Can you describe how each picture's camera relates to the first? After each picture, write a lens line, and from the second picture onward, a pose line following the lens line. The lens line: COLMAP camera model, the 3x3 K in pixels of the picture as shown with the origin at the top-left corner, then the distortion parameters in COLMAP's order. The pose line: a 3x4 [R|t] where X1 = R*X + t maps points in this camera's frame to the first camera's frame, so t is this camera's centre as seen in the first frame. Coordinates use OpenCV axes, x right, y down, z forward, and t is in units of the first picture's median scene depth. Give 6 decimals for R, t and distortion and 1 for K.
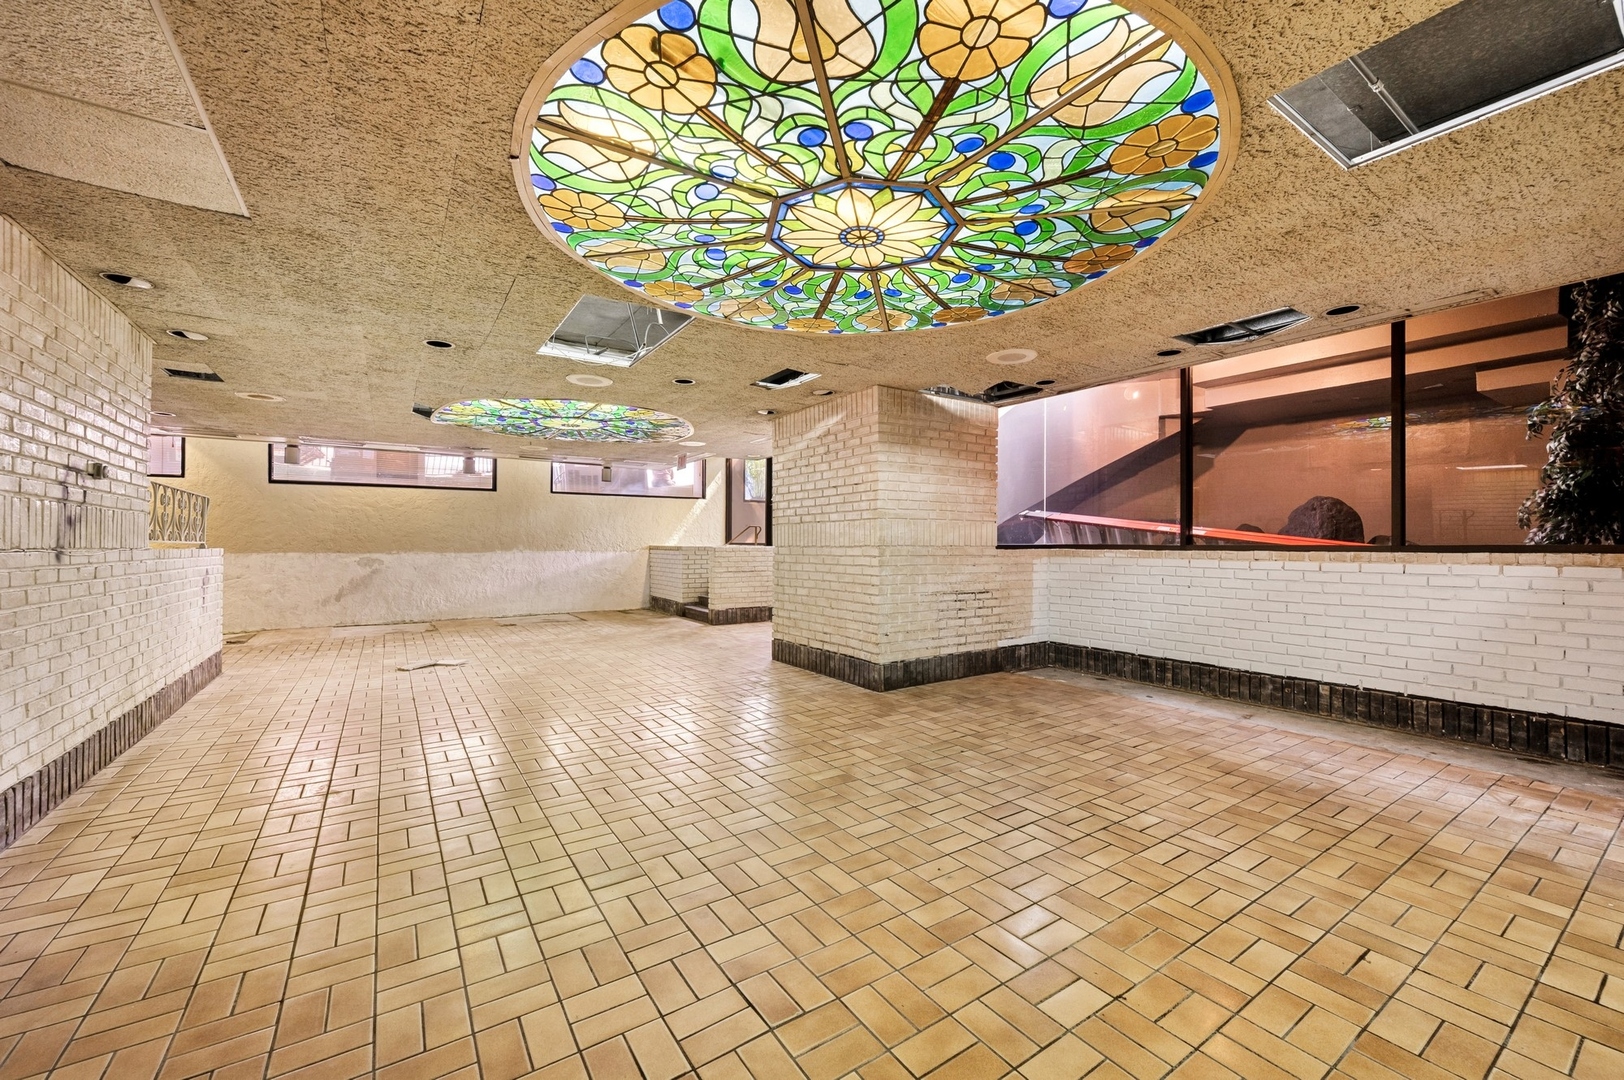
lens RADIAL K [[649.6, 0, 807.6], [0, 649.6, 546.6], [0, 0, 1]] dist [0.004773, 0.000079]
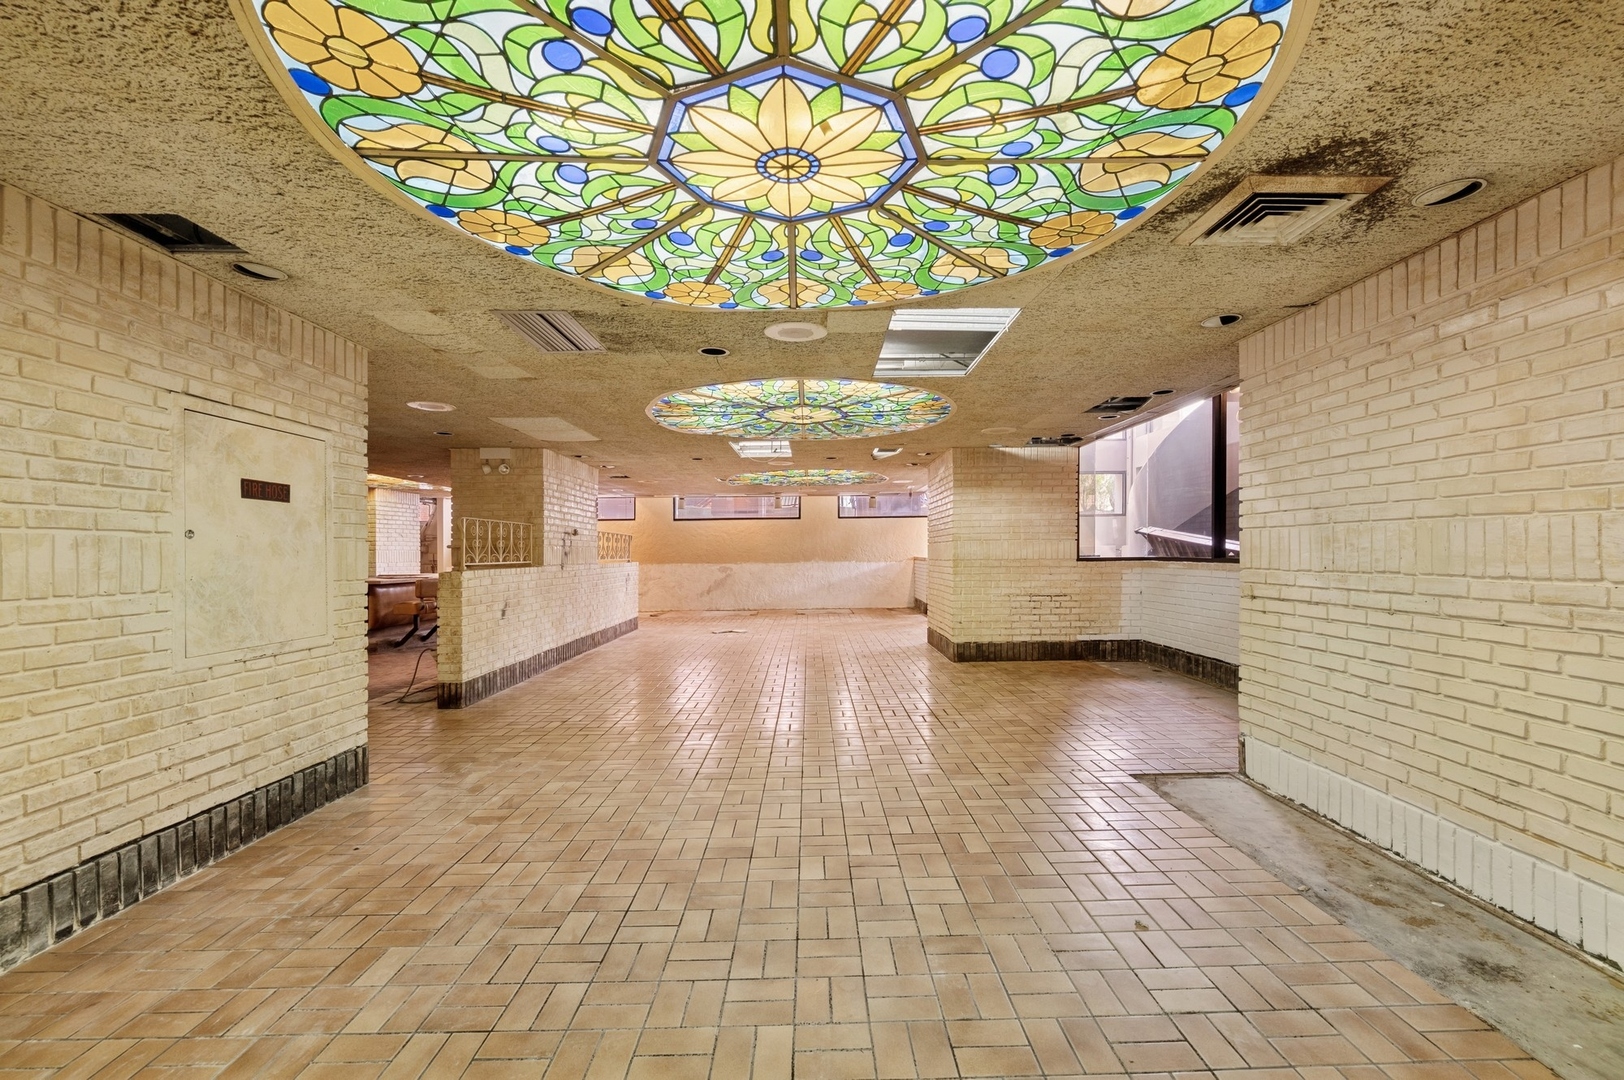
lens RADIAL K [[684.7, 0, 821.6], [0, 684.7, 545.3], [0, 0, 1]] dist [-0.000546, -0.000026]
pose [[0.847815, -0.014940, -0.530082, 0.577954], [0.008868, 0.999863, -0.013997, -0.012936], [0.530218, 0.007166, 0.847831, -0.375233]]
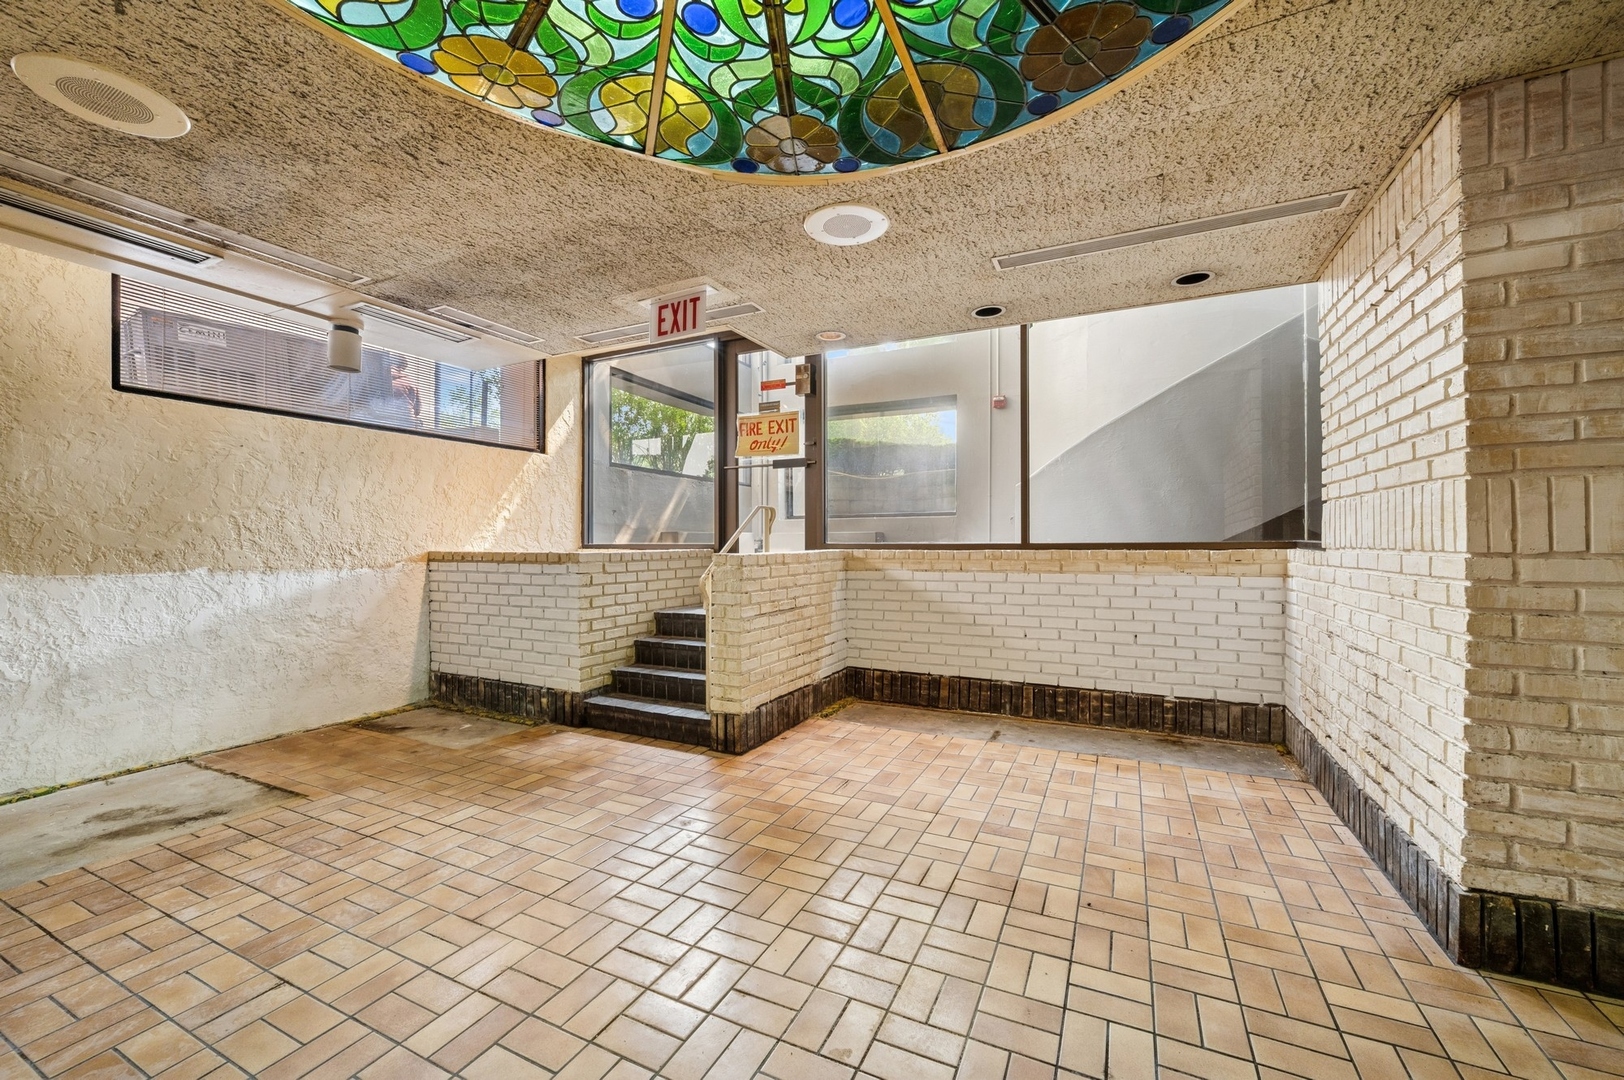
lens RADIAL K [[649.6, 0, 810.6], [0, 649.6, 542.7], [0, 0, 1]] dist [0.004773, 0.000079]
pose [[0.855332, -0.003319, 0.518070, -0.485912], [0.005818, 0.999978, -0.003200, -0.009322], [-0.518048, 0.005751, 0.855332, 1.000435]]
